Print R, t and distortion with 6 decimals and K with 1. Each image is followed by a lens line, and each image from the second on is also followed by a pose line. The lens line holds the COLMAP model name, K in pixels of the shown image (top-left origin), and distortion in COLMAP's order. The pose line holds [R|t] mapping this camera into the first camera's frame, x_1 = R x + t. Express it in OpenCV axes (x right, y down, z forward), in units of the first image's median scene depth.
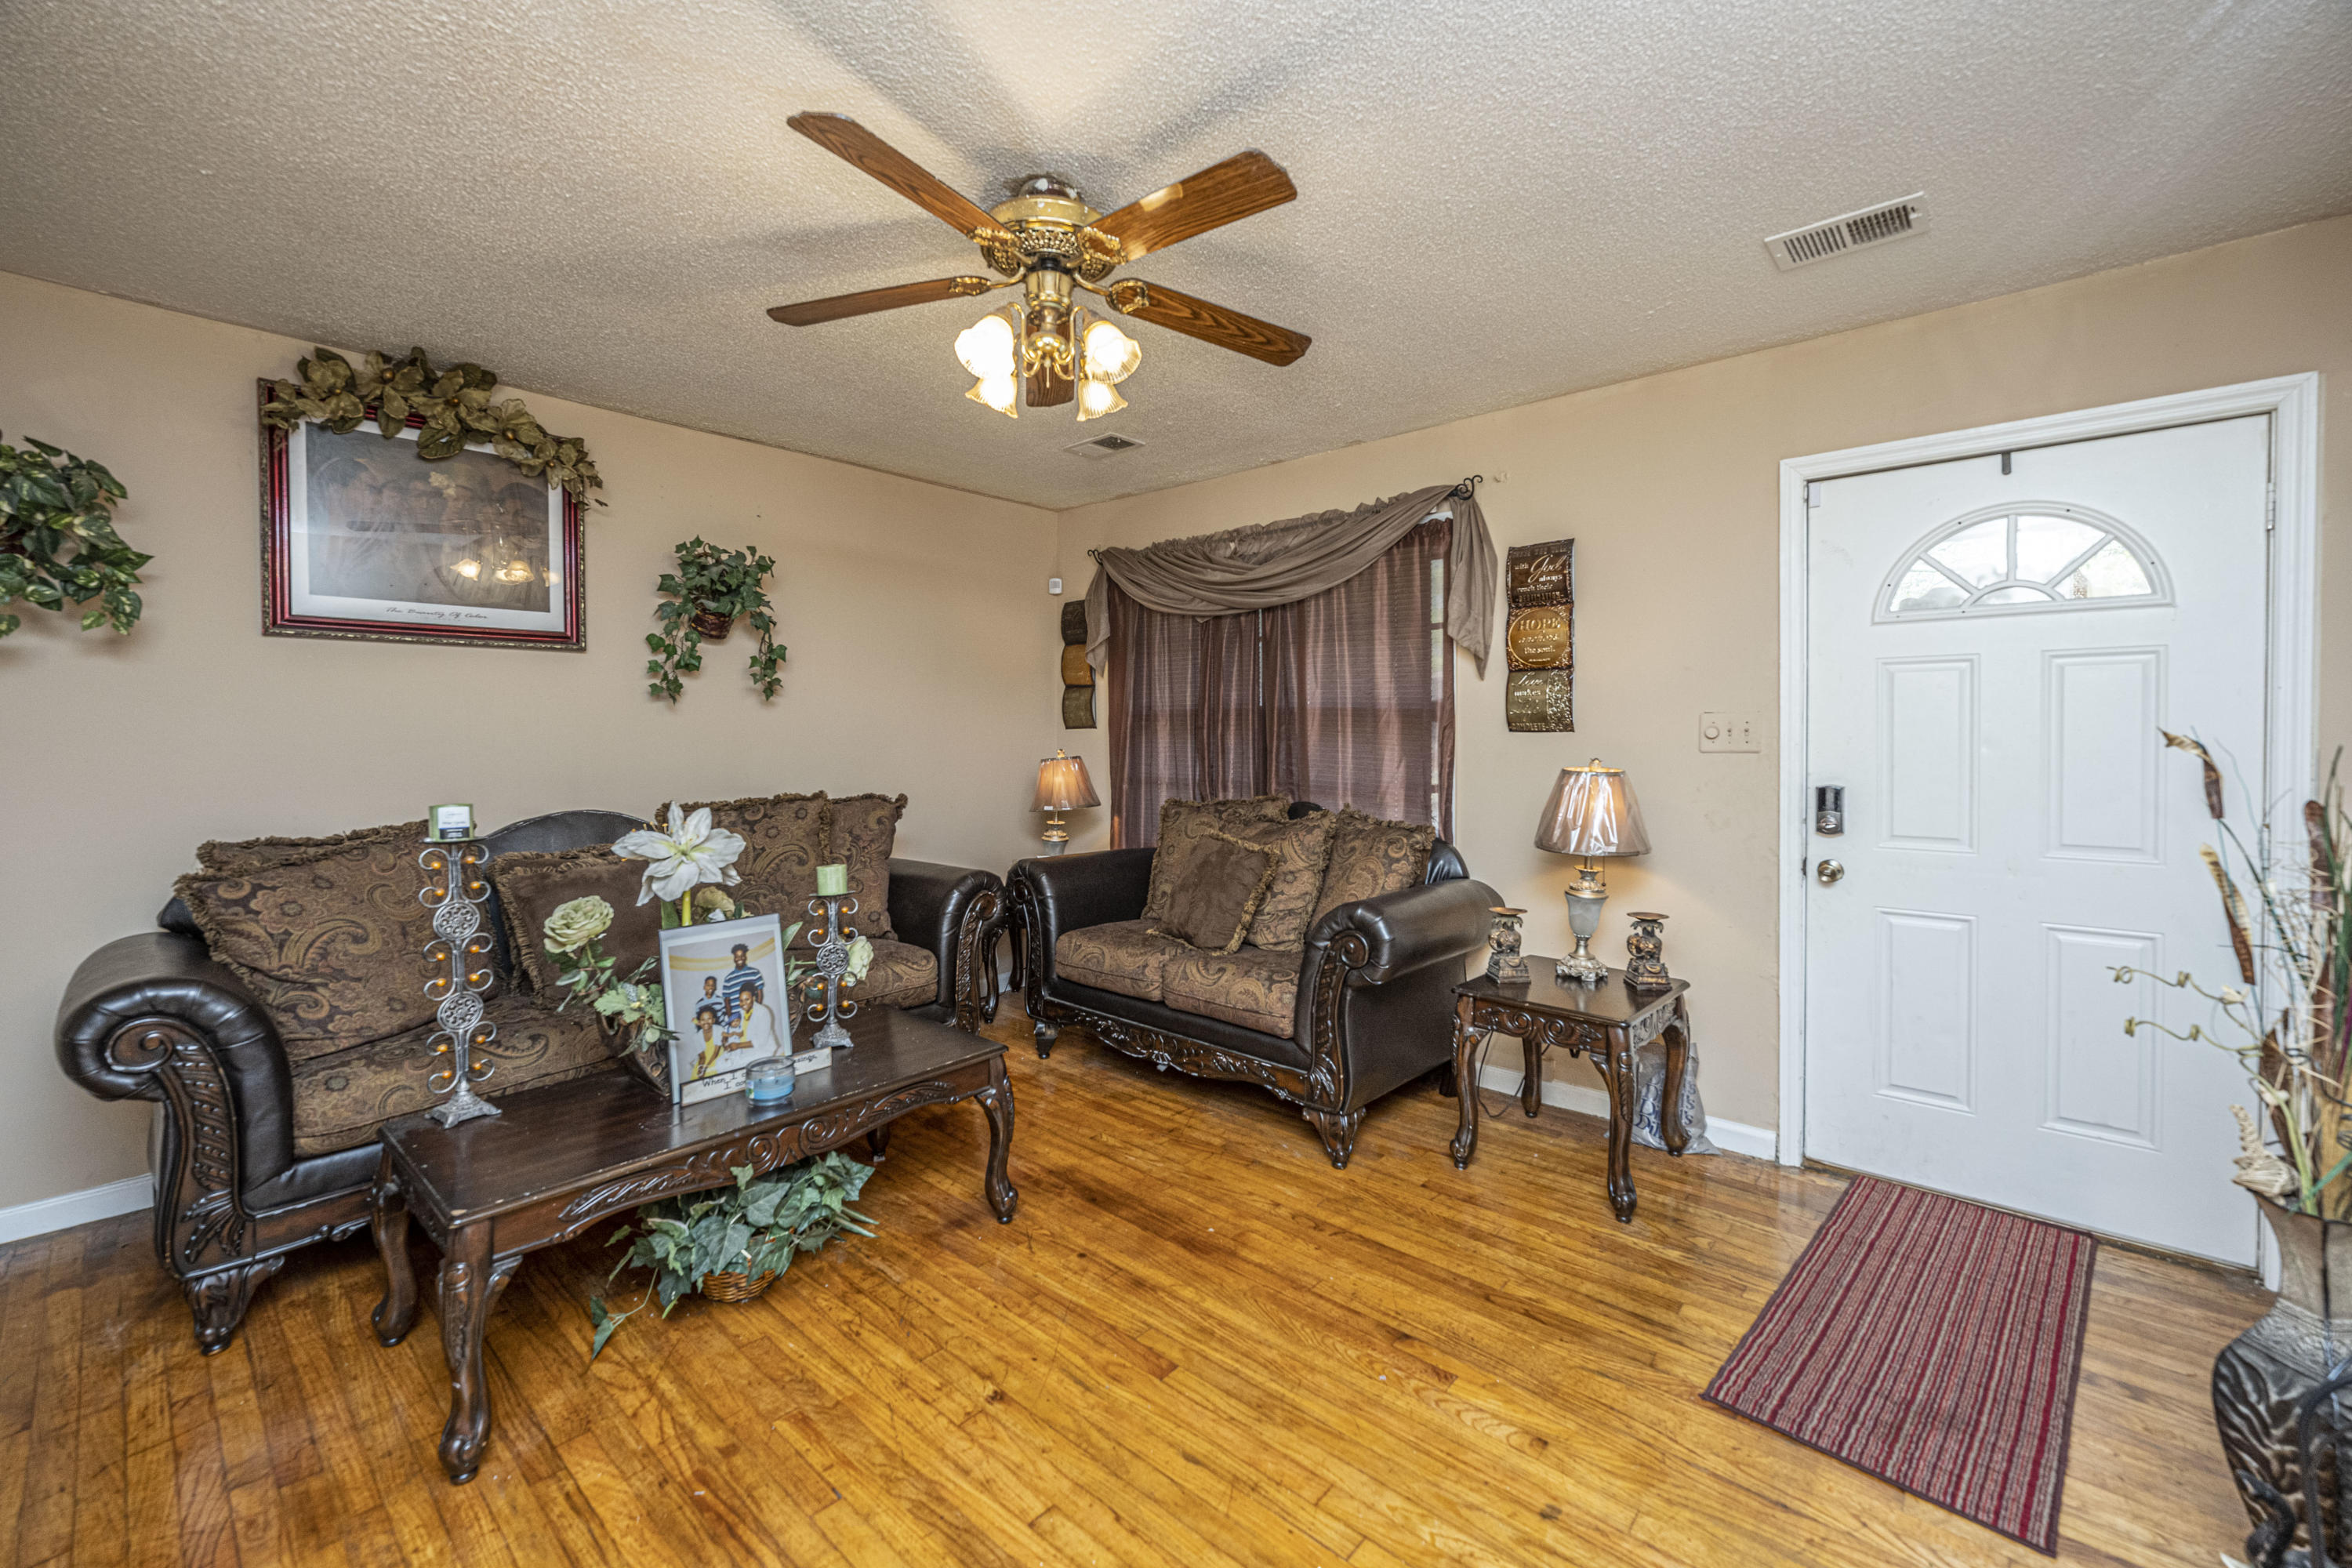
lens RADIAL K [[957.9, 0, 1175.4], [0, 957.9, 752.3], [0, 0, 1]] dist [0.000262, 0.000055]
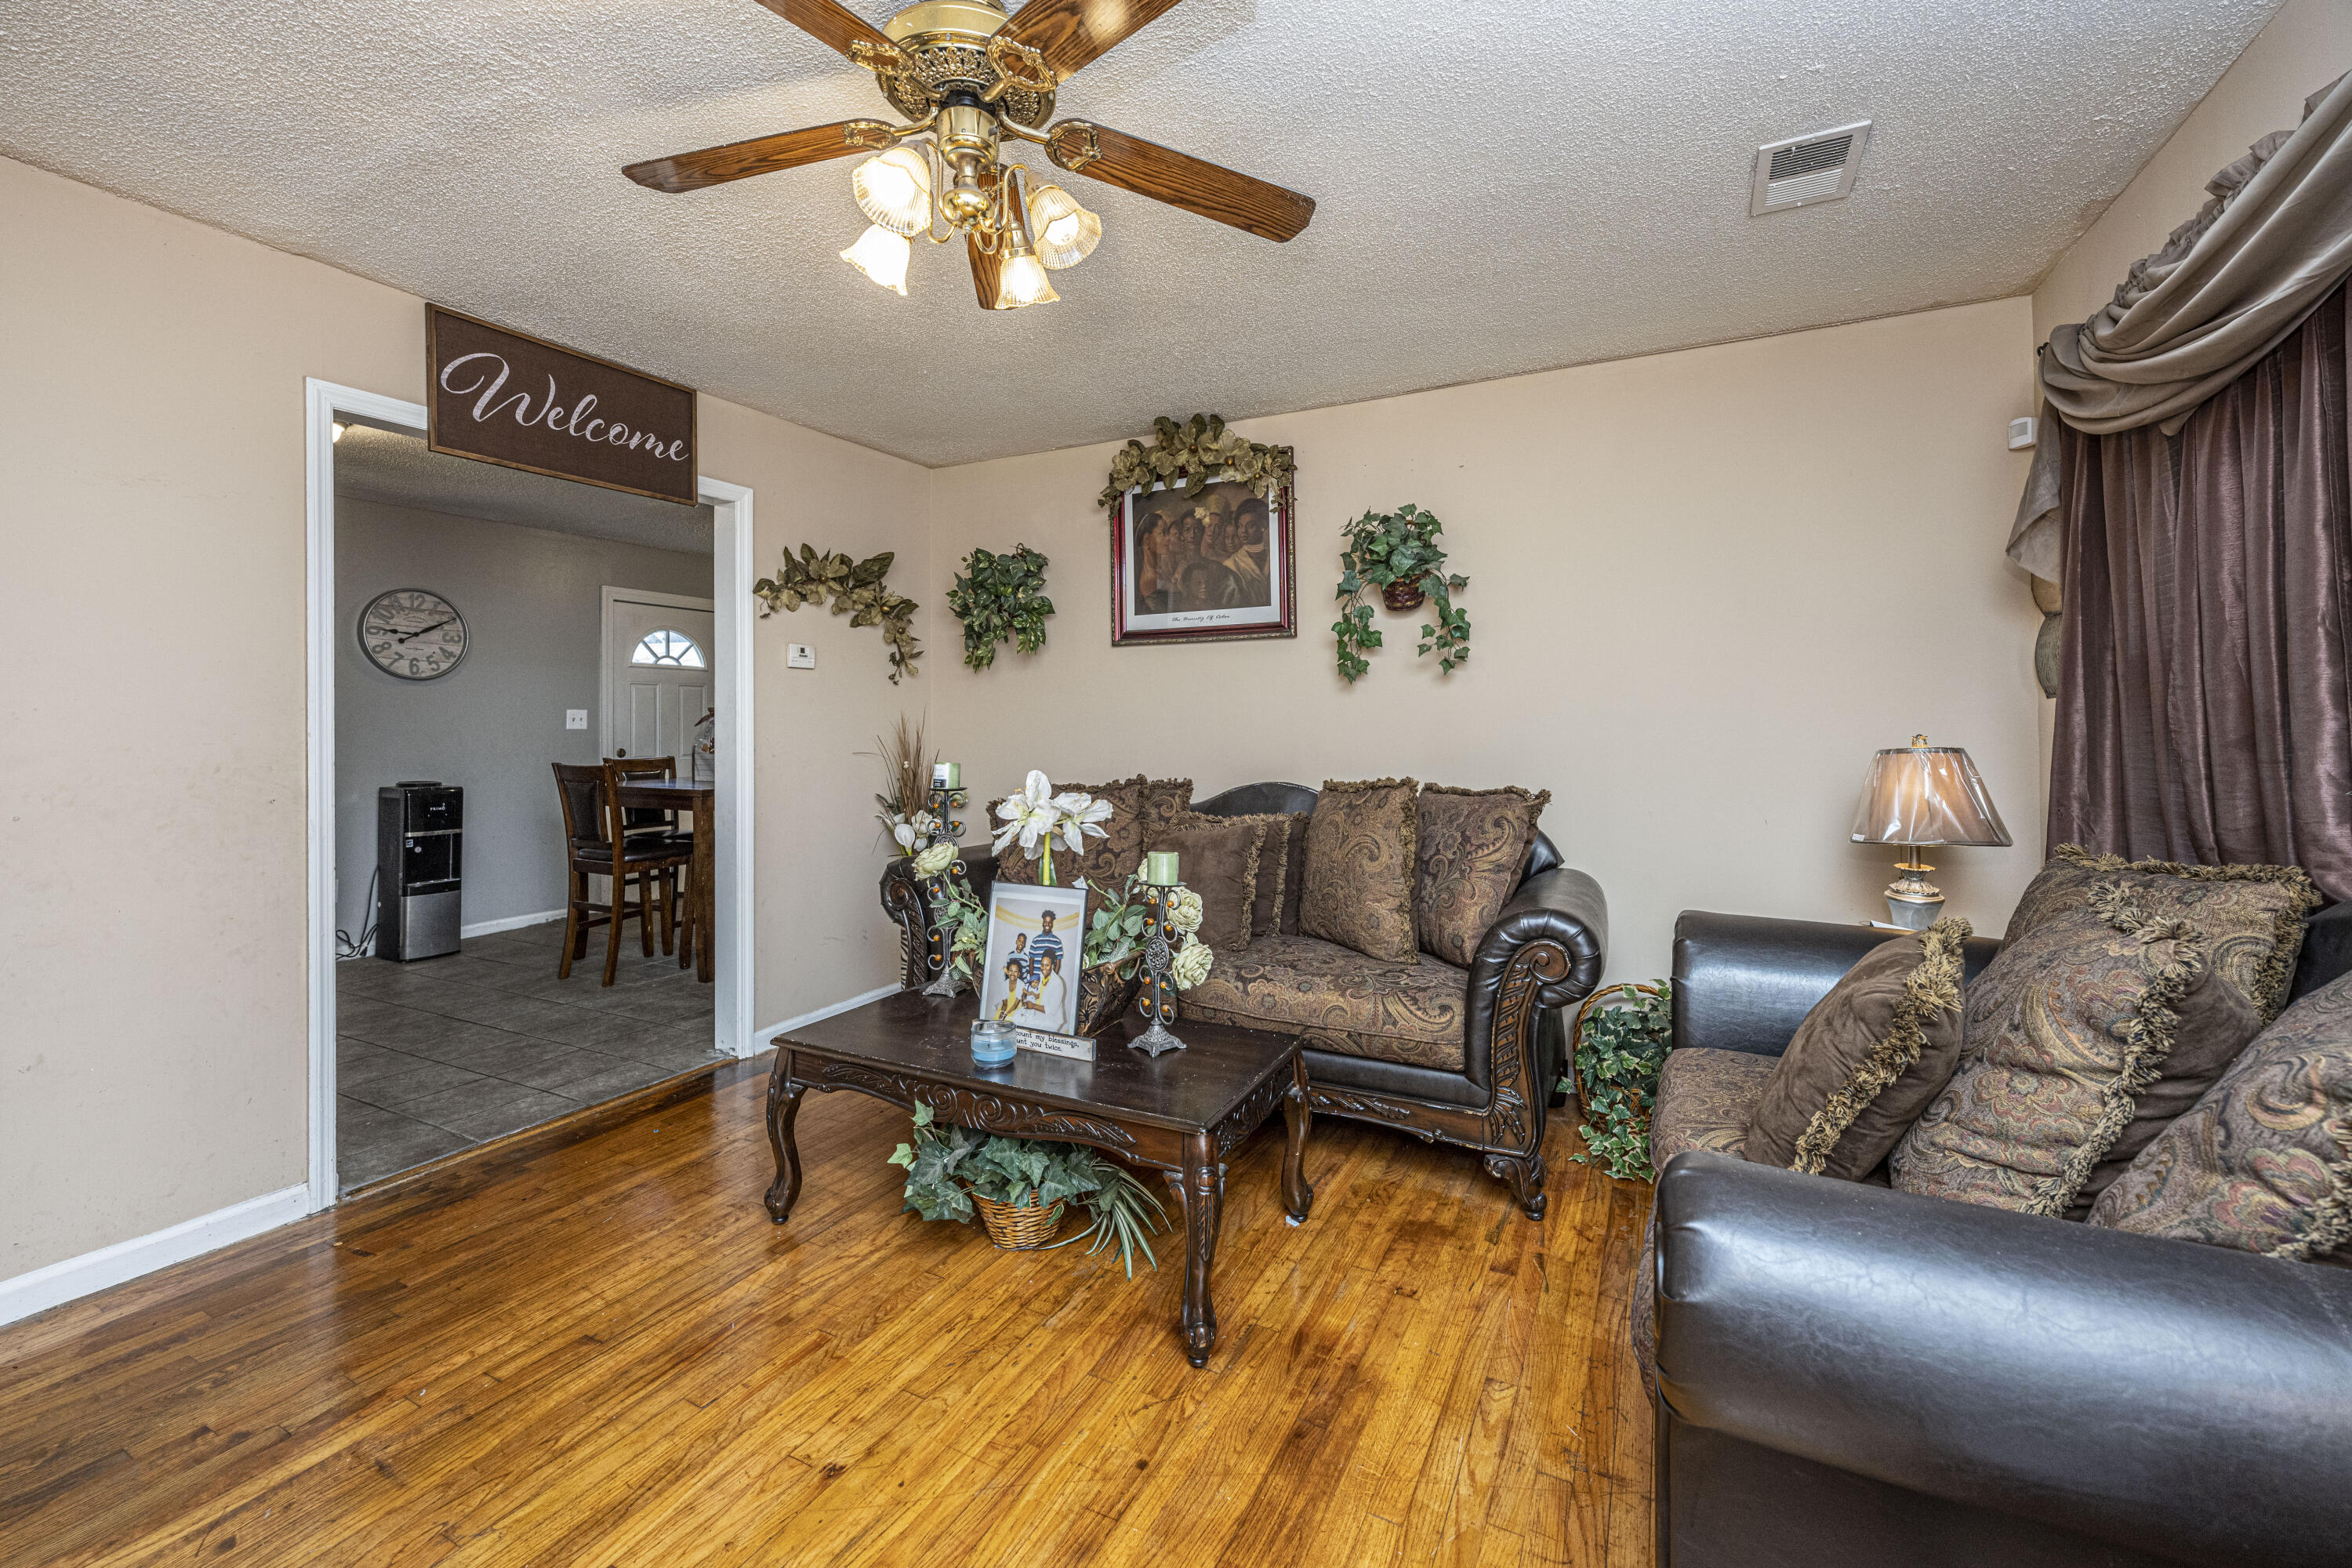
lens RADIAL K [[959.3, 0, 1178.0], [0, 959.3, 719.8], [0, 0, 1]] dist [0.000956, 0.000141]
pose [[0.244774, -0.003903, -0.969572, 0.581479], [-0.013680, 0.999878, -0.007478, -0.001795], [0.969484, 0.015094, 0.244690, 0.859076]]
